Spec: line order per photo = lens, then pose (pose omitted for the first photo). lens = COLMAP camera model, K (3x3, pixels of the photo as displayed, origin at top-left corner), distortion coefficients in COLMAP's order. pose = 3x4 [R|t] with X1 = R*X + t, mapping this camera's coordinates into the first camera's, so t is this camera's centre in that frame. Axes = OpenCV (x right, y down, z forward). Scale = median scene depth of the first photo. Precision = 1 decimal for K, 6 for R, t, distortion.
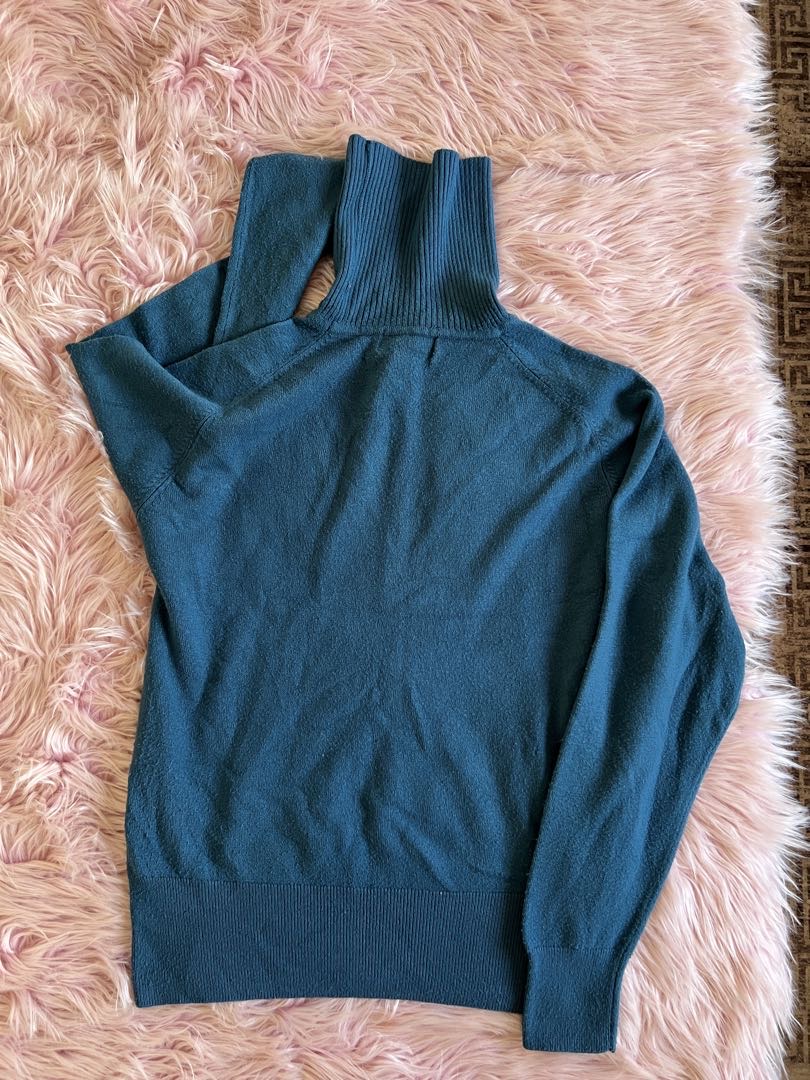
lens RADIAL K [[850.4, 0, 417.9], [0, 850.4, 541.7], [0, 0, 1]] dist [0.043766, -0.065660]
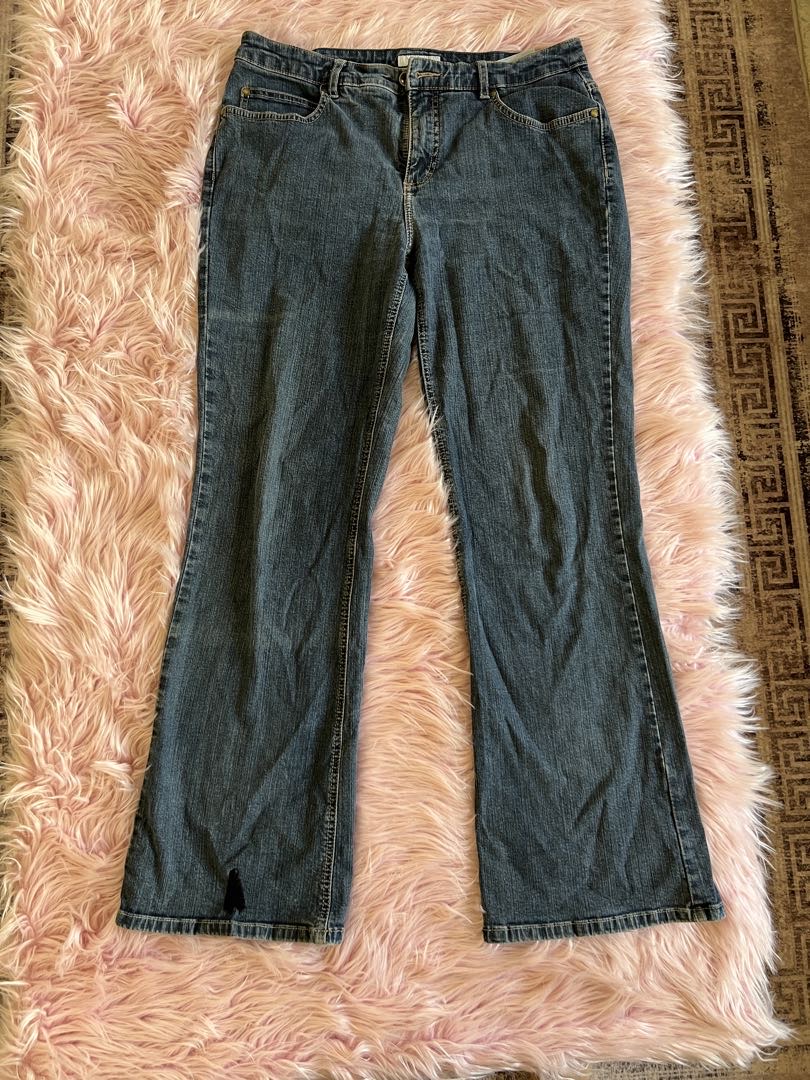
lens RADIAL K [[850.4, 0, 413.7], [0, 850.4, 531.2], [0, 0, 1]] dist [0.043766, -0.065660]
pose [[0.998081, -0.061794, -0.003932, -0.004894], [0.061380, 0.995756, -0.068573, 0.037369], [0.008153, 0.068200, 0.997638, -0.172864]]
